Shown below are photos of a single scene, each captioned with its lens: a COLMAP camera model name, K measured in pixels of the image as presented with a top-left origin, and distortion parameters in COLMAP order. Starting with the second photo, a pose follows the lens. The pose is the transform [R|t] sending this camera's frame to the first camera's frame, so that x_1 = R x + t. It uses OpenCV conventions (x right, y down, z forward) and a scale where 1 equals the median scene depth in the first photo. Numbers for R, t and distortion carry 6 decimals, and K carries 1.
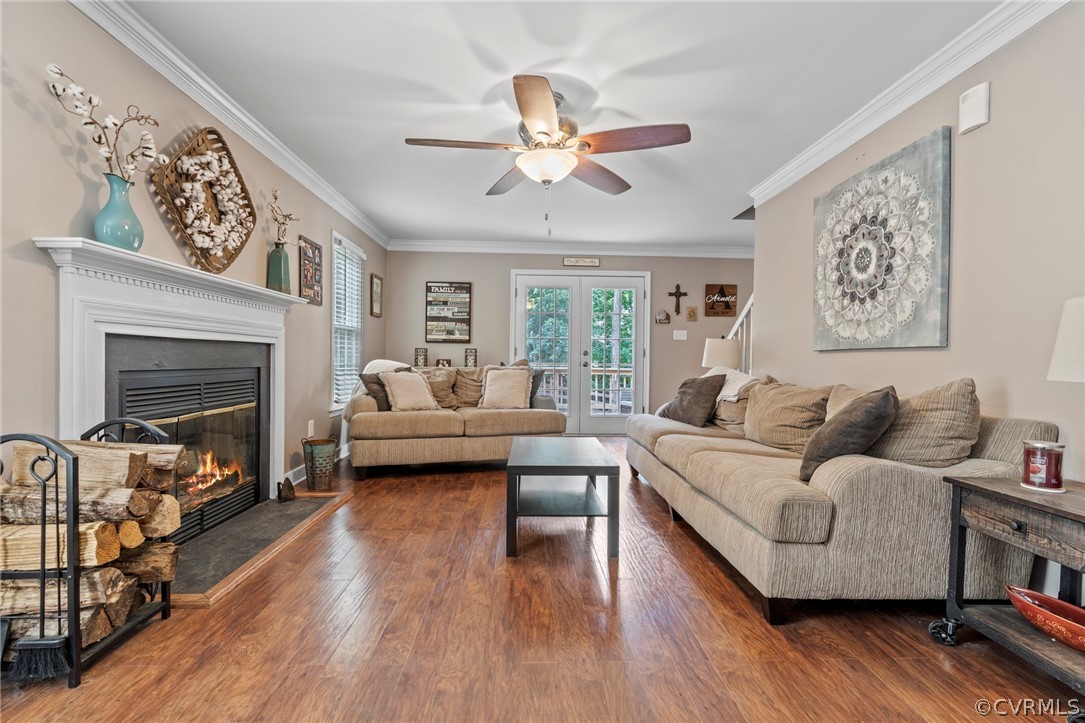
lens RADIAL K [[503.8, 0, 544.5], [0, 503.8, 364.1], [0, 0, 1]] dist [0.000664, 0.000623]
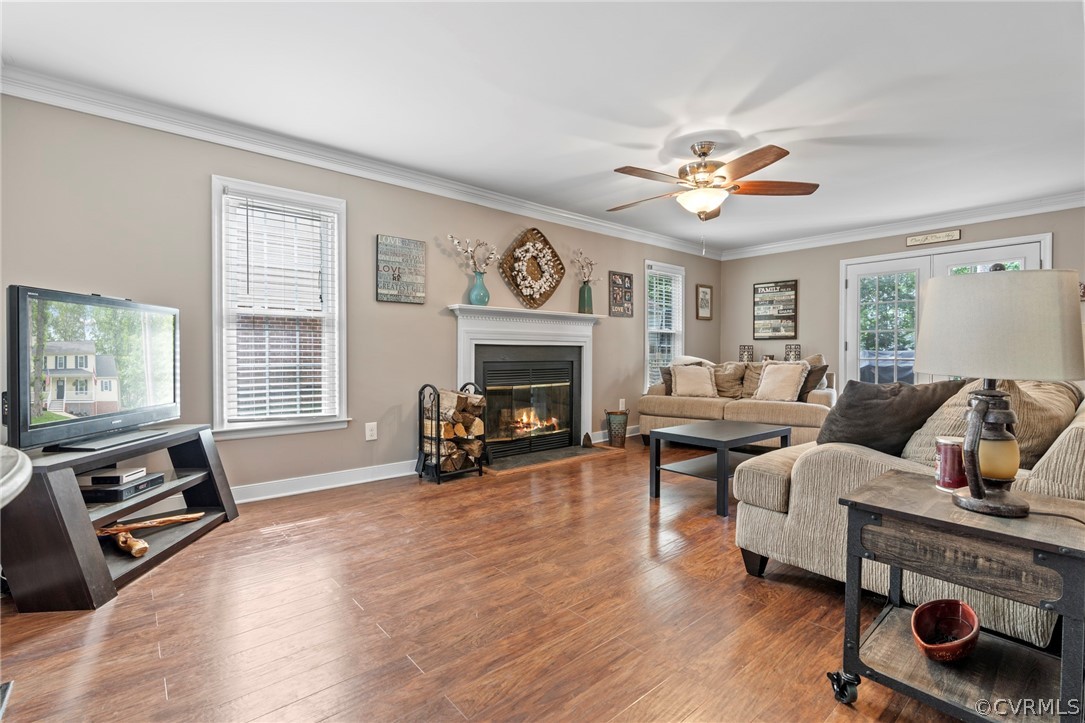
lens RADIAL K [[503.8, 0, 534.4], [0, 503.8, 358.6], [0, 0, 1]] dist [0.000664, 0.000623]
pose [[0.615579, -0.003416, -0.788068, 0.721420], [-0.001316, 0.999985, -0.005363, 0.008670], [0.788074, 0.004339, 0.615565, -0.097659]]
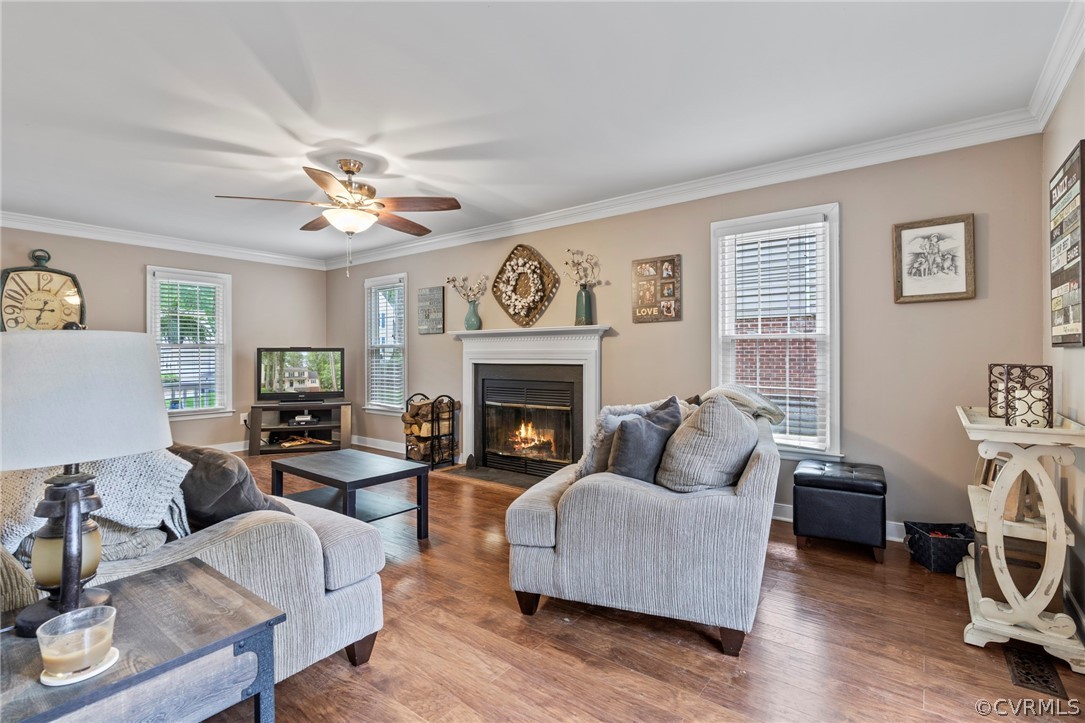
lens RADIAL K [[503.8, 0, 533.6], [0, 503.8, 359.7], [0, 0, 1]] dist [0.000664, 0.000623]
pose [[-0.641833, 0.001057, -0.766844, 0.630632], [-0.007880, 0.999937, 0.007973, -0.073948], [0.766804, 0.011160, -0.641784, 2.060323]]
